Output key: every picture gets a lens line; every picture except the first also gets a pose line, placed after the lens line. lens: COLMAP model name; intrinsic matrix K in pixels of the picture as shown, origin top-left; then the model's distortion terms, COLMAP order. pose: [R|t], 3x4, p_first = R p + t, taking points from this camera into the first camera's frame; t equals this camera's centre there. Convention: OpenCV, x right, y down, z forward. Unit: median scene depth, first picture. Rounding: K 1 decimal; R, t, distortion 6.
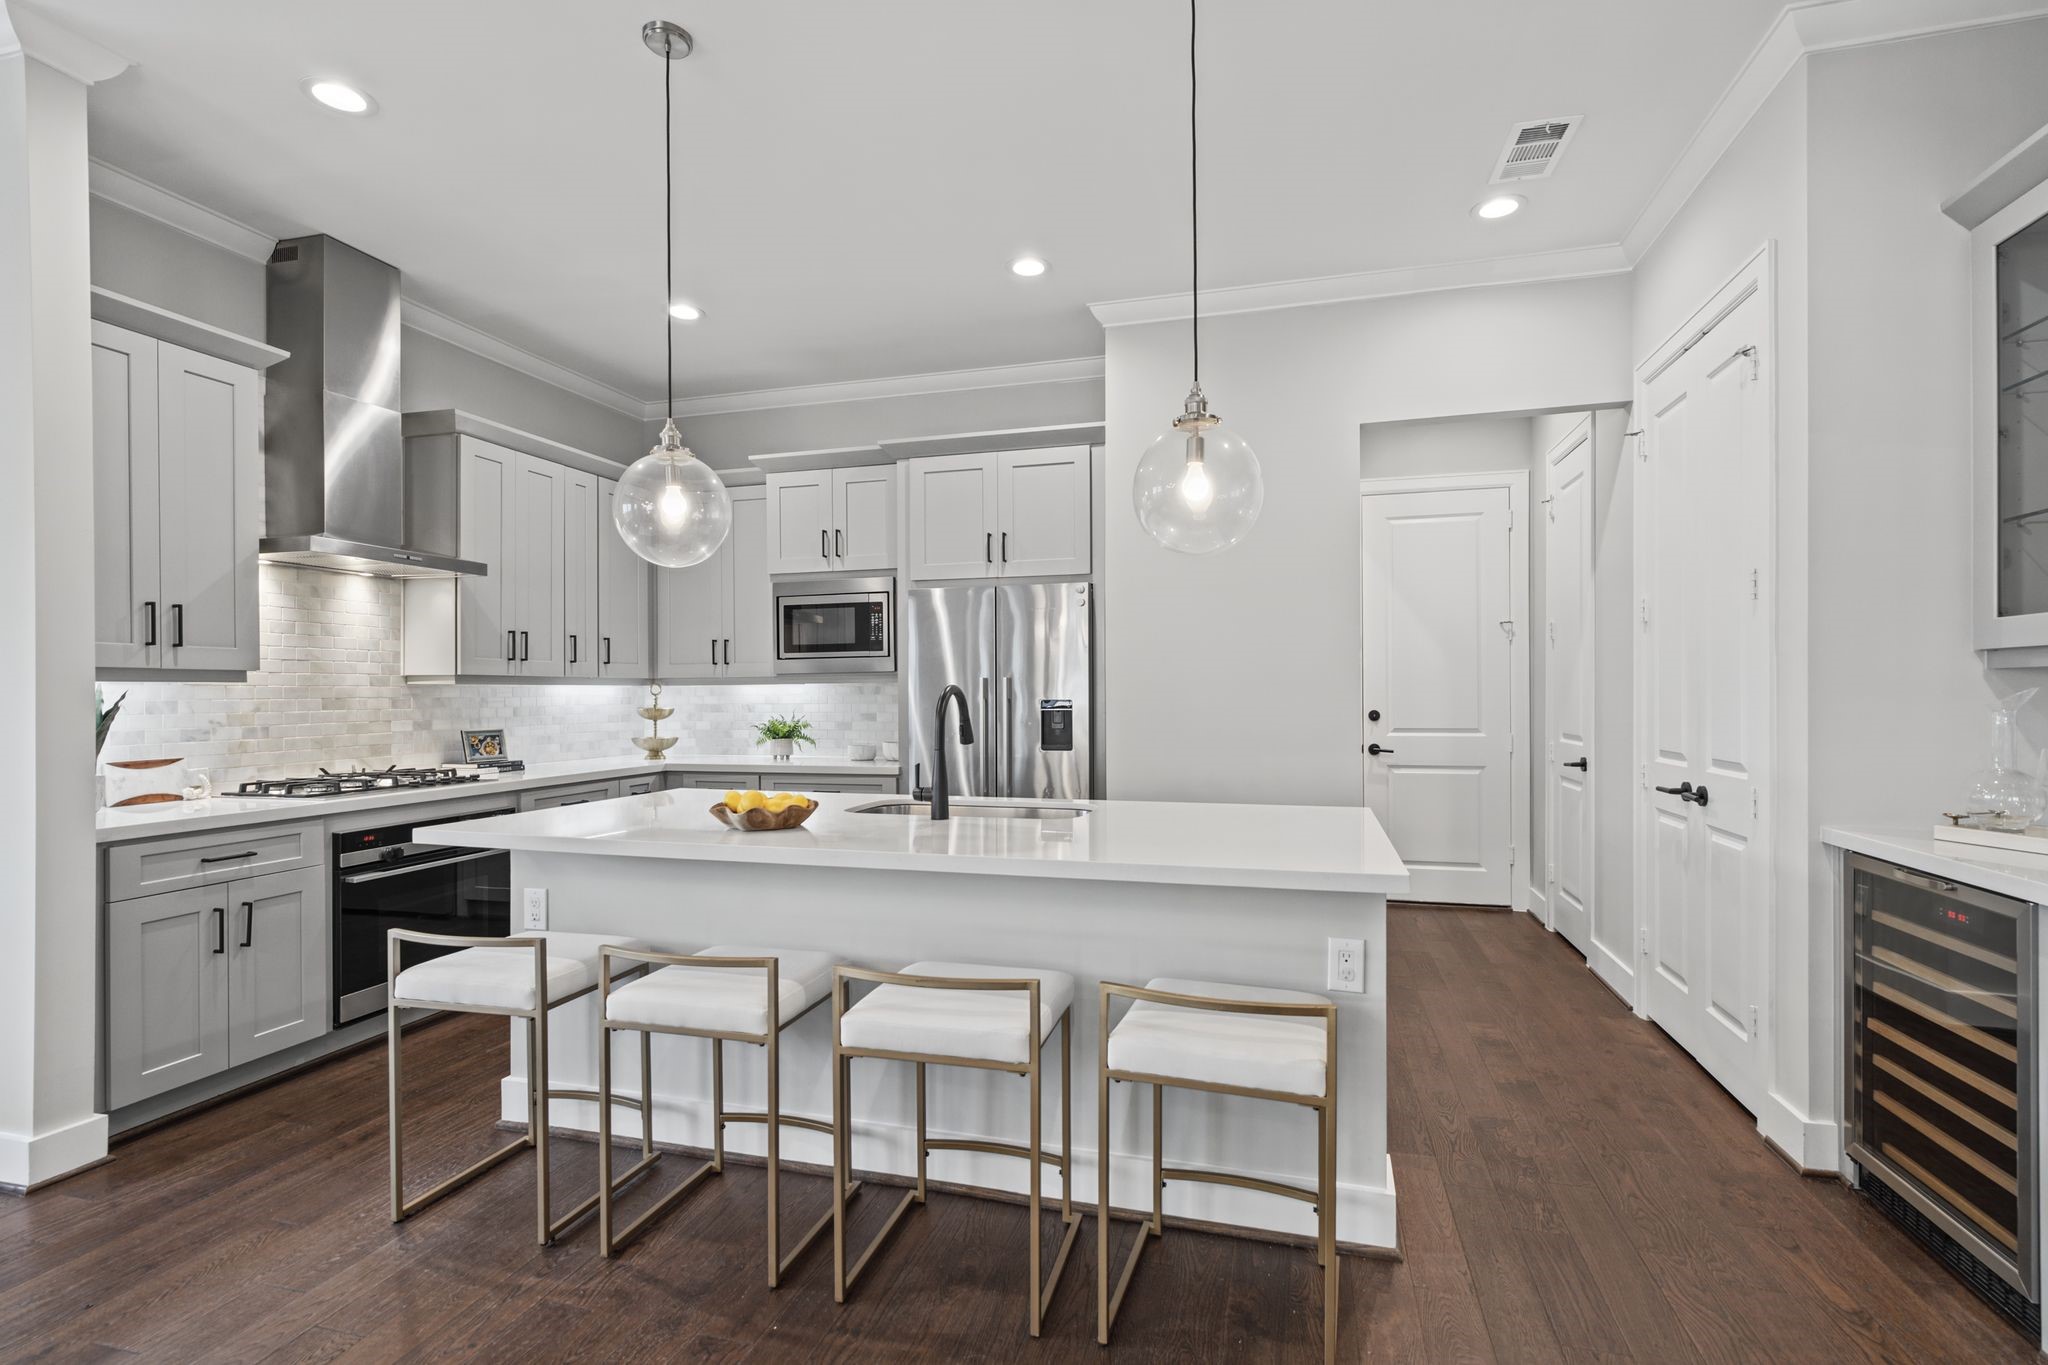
lens RADIAL K [[922.6, 0, 1063.4], [0, 922.6, 695.6], [0, 0, 1]] dist [-0.001545, -0.000615]
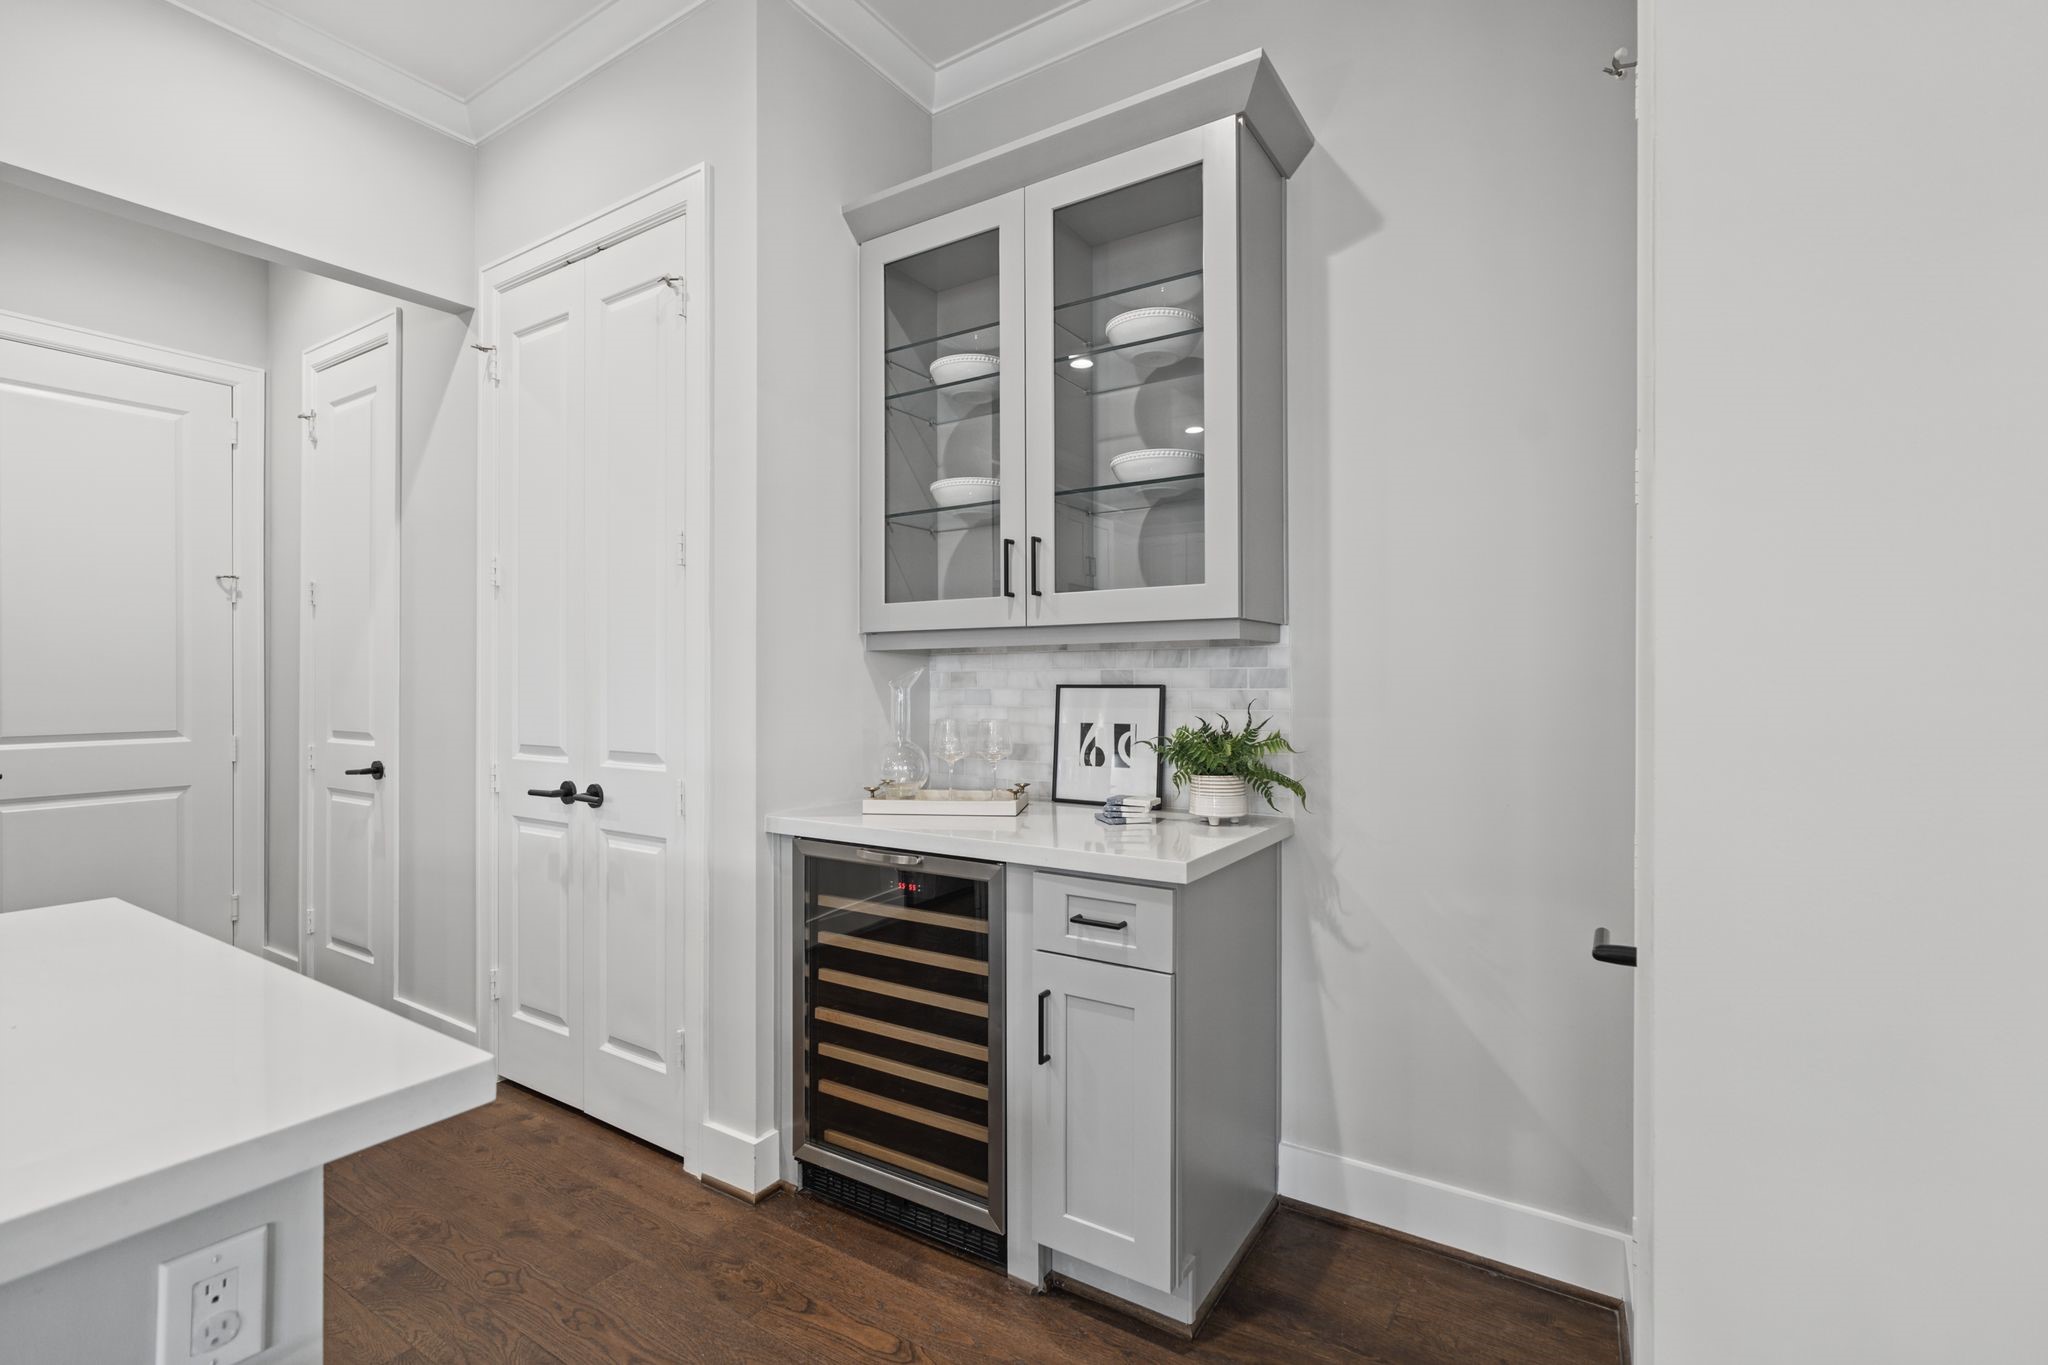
lens RADIAL K [[922.6, 0, 1020.2], [0, 922.6, 677.7], [0, 0, 1]] dist [-0.001545, -0.000615]
pose [[0.320770, 0.006654, 0.947134, 0.020149], [0.004202, 0.999955, -0.008448, 0.010214], [-0.947148, 0.006690, 0.320728, 0.370179]]
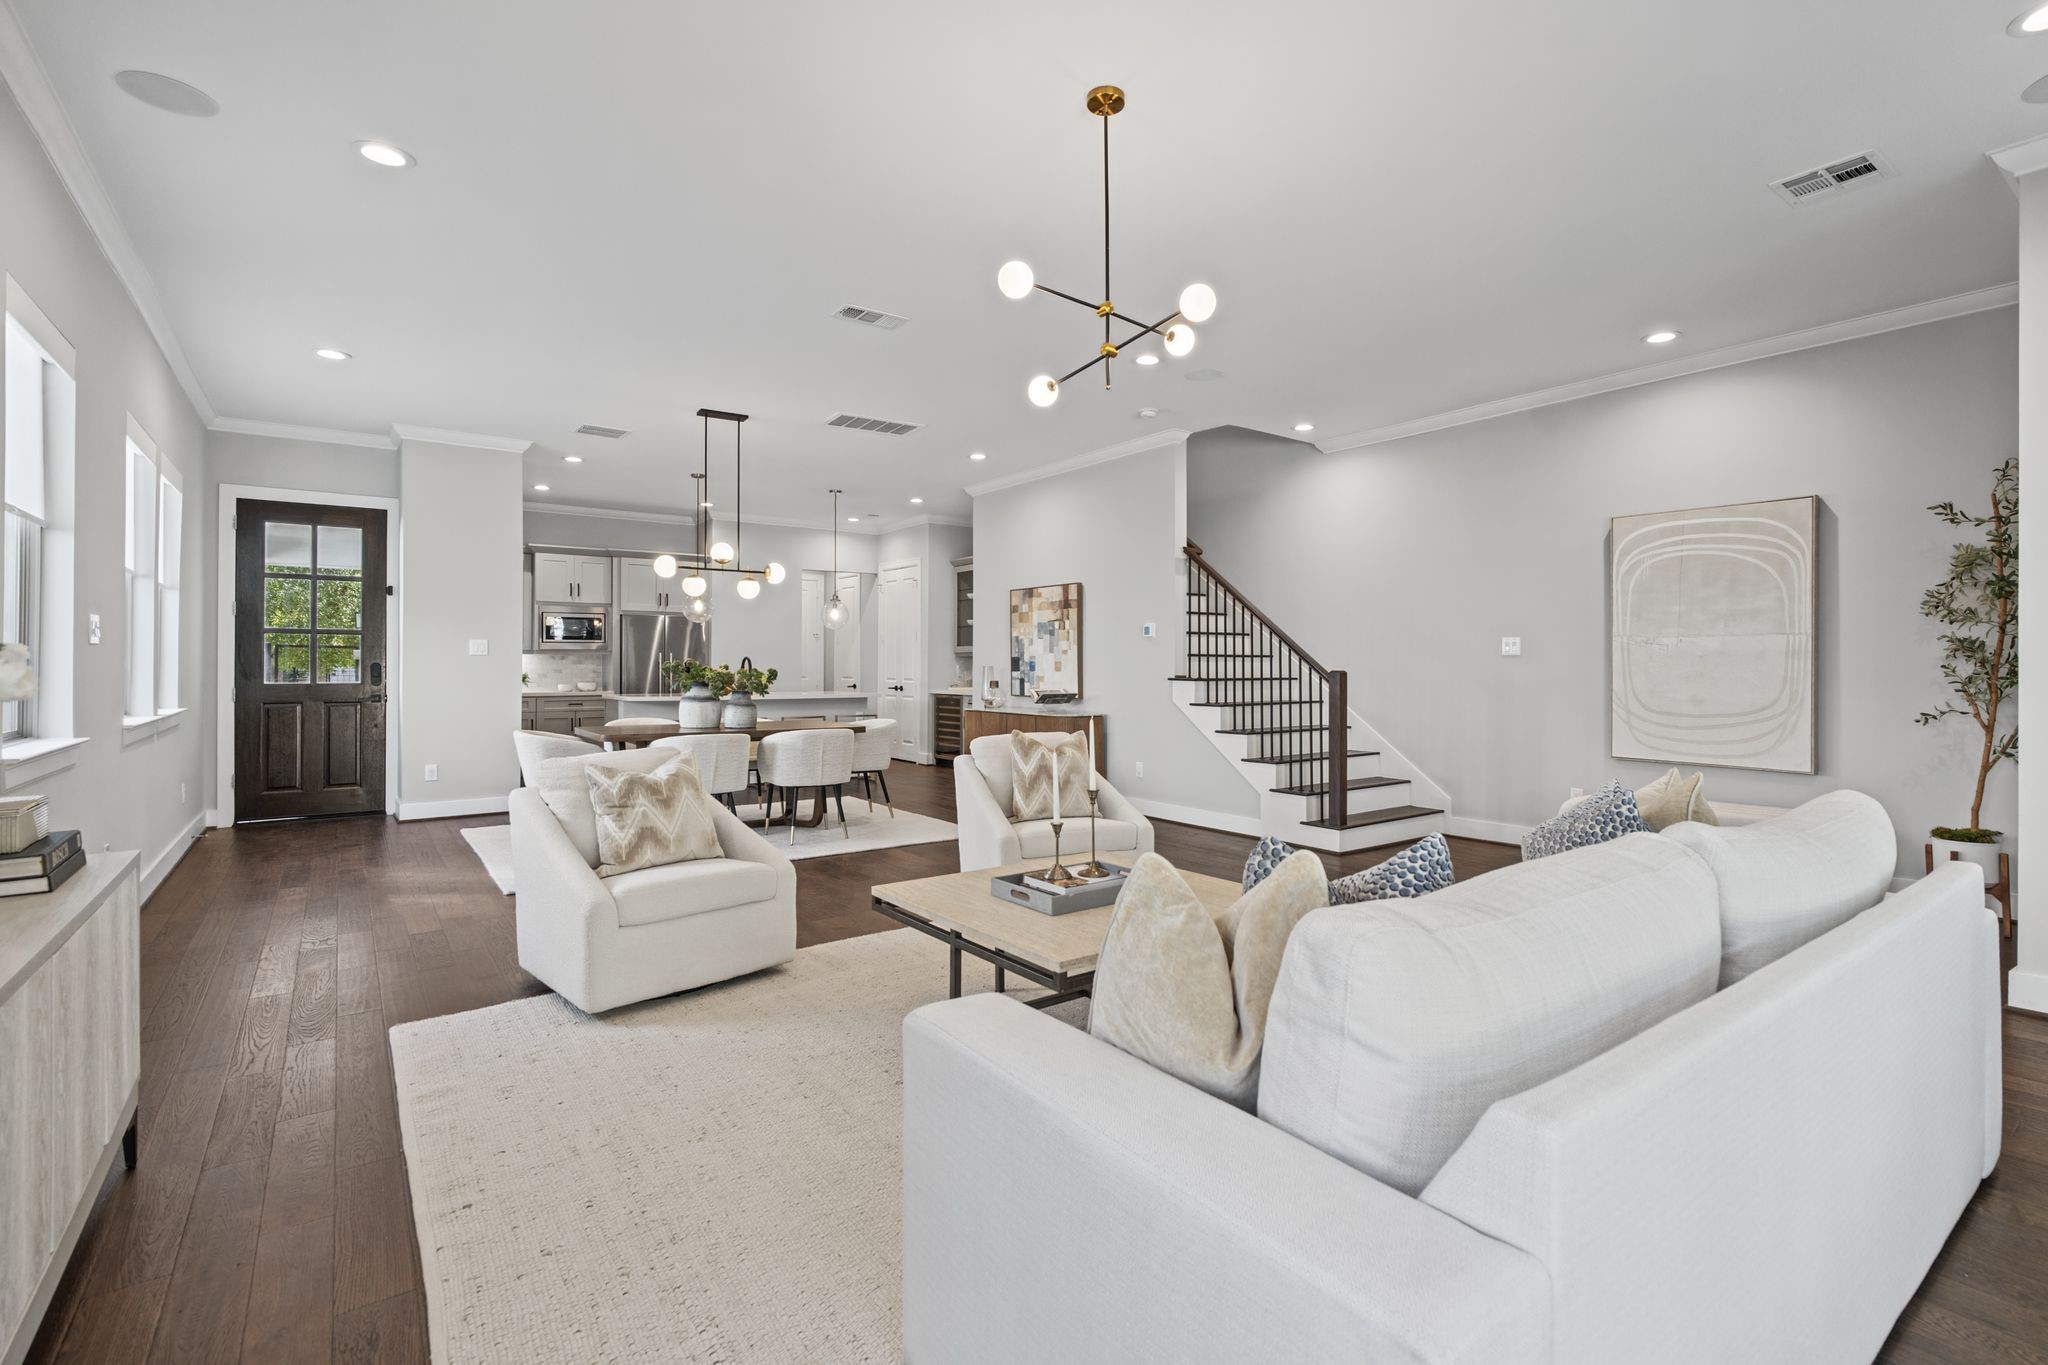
lens RADIAL K [[922.6, 0, 1060.8], [0, 922.6, 661.6], [0, 0, 1]] dist [-0.001545, -0.000615]
pose [[0.606862, 0.009318, 0.794753, -1.976167], [-0.001136, 0.999940, -0.010856, 0.039463], [-0.794807, 0.005685, 0.606836, -1.873445]]
